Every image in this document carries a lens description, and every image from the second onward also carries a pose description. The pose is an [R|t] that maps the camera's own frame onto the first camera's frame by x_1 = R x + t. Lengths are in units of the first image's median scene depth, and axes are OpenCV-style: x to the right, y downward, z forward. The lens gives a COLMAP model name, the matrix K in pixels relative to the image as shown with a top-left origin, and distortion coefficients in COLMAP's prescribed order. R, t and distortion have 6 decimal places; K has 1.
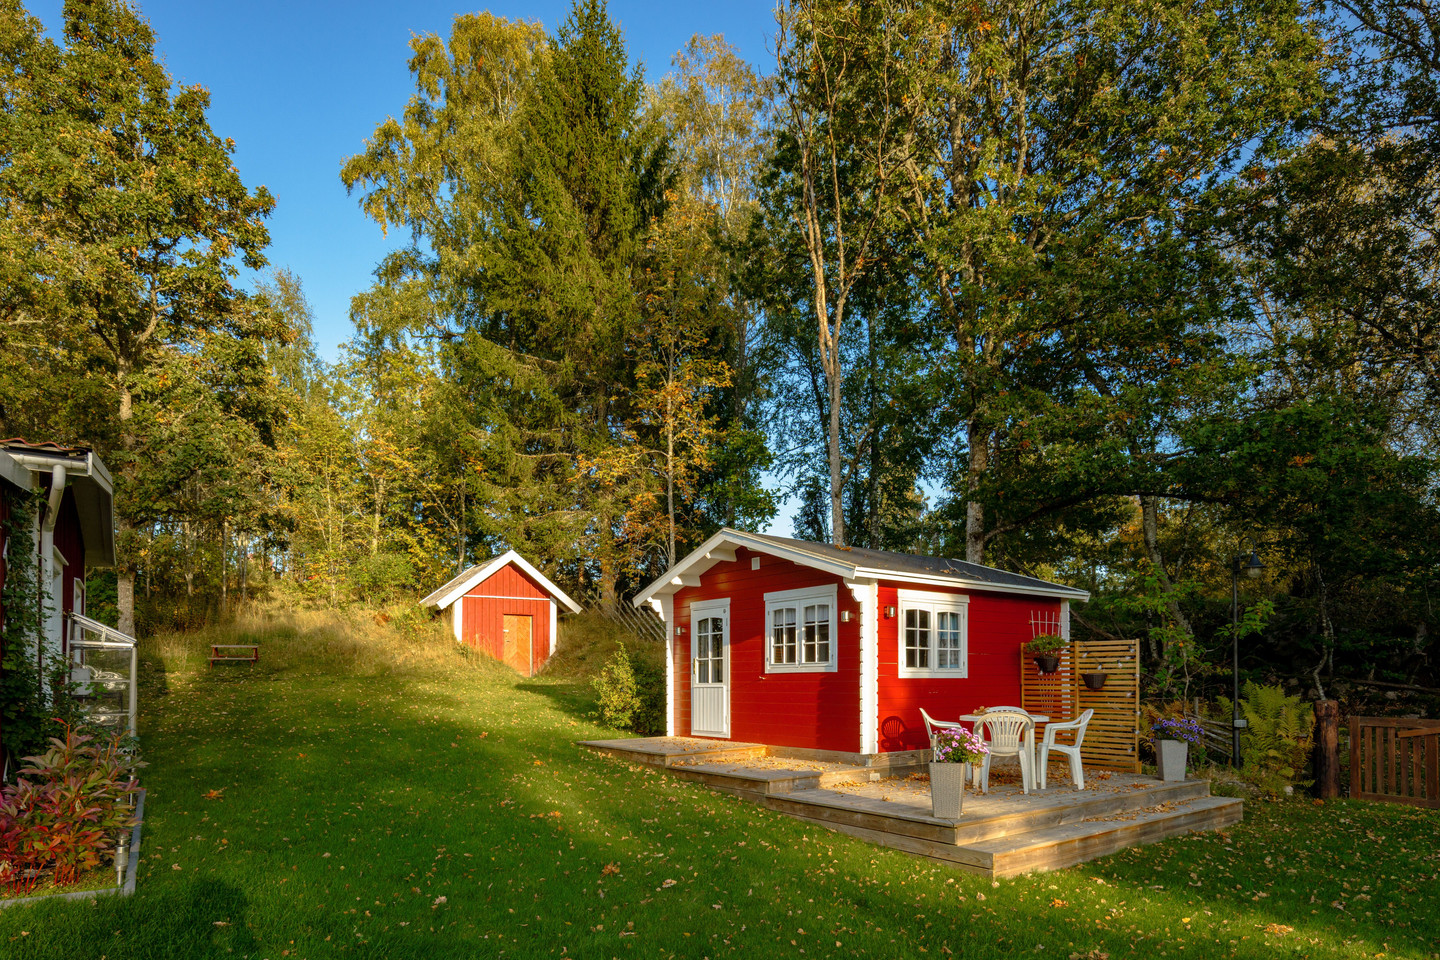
lens RADIAL K [[846.2, 0, 716.3], [0, 846.2, 673.1], [0, 0, 1]] dist [0.003471, 0.000754]
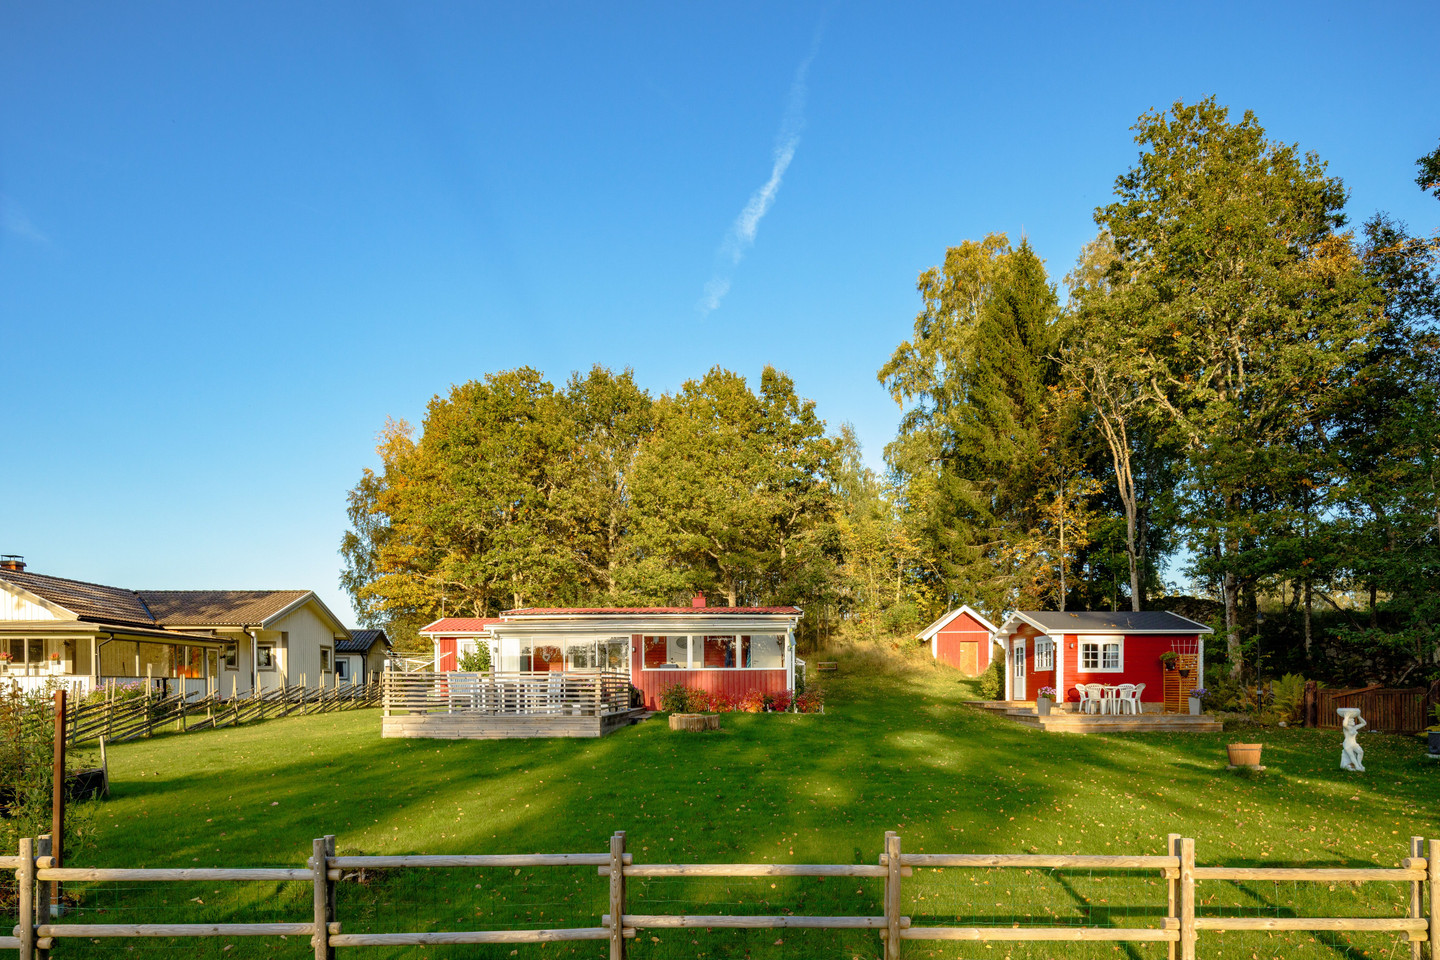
lens RADIAL K [[828.6, 0, 724.0], [0, 828.6, 687.0], [0, 0, 1]] dist [0.004108, 0.001291]
pose [[0.815696, -0.001122, -0.578479, 0.640403], [0.005678, 0.999965, 0.006067, 0.023043], [0.578453, -0.008234, 0.815674, -1.284341]]
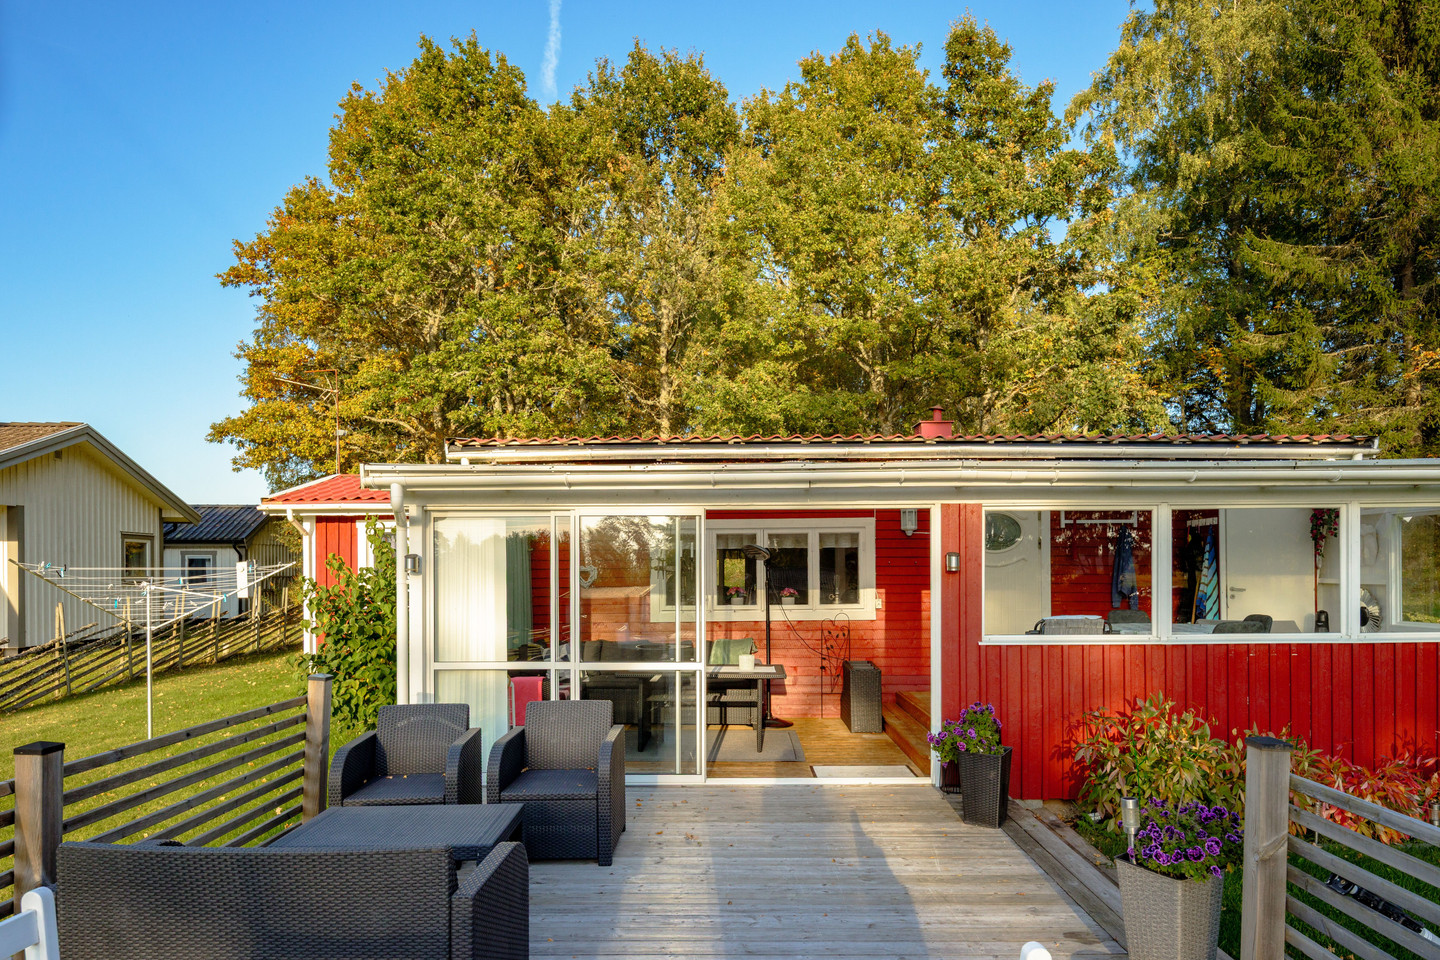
lens RADIAL K [[840.6, 0, 717.6], [0, 840.6, 565.7], [0, 0, 1]] dist [0.002999, 0.000426]
pose [[0.818634, -0.003982, -0.574302, -0.492014], [0.006914, 0.999972, 0.002922, -0.055565], [0.574274, -0.006363, 0.818639, -0.306269]]
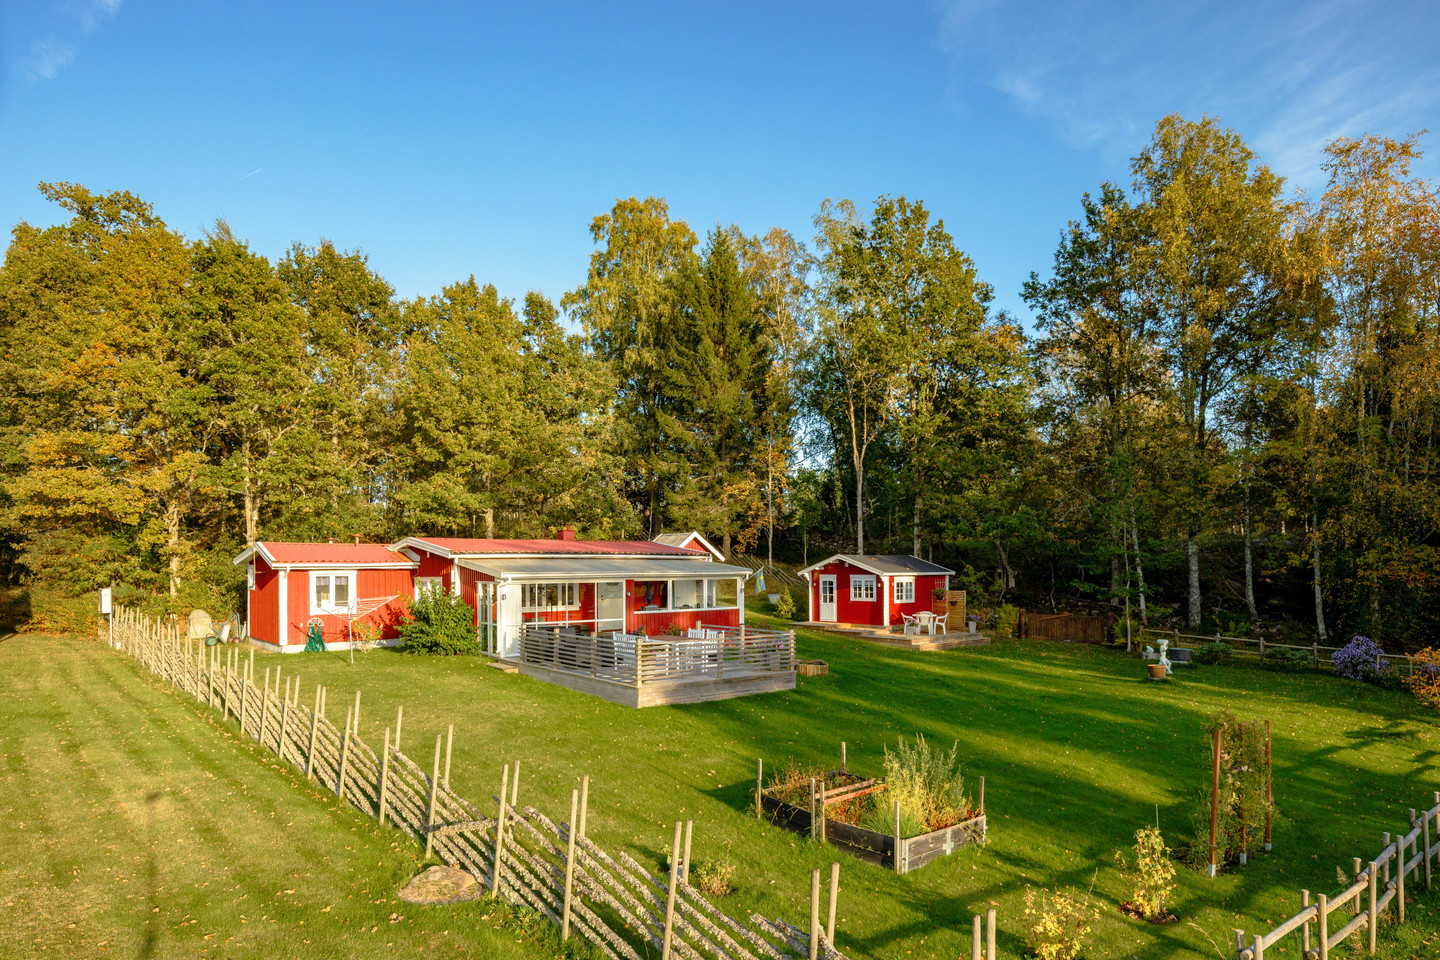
lens RADIAL K [[840.6, 0, 717.6], [0, 840.6, 565.7], [0, 0, 1]] dist [0.002999, 0.000426]
pose [[0.998256, -0.002369, 0.058979, -0.571615], [0.002012, 0.999979, 0.006107, -0.138395], [-0.058992, -0.005978, 0.998241, -1.919508]]
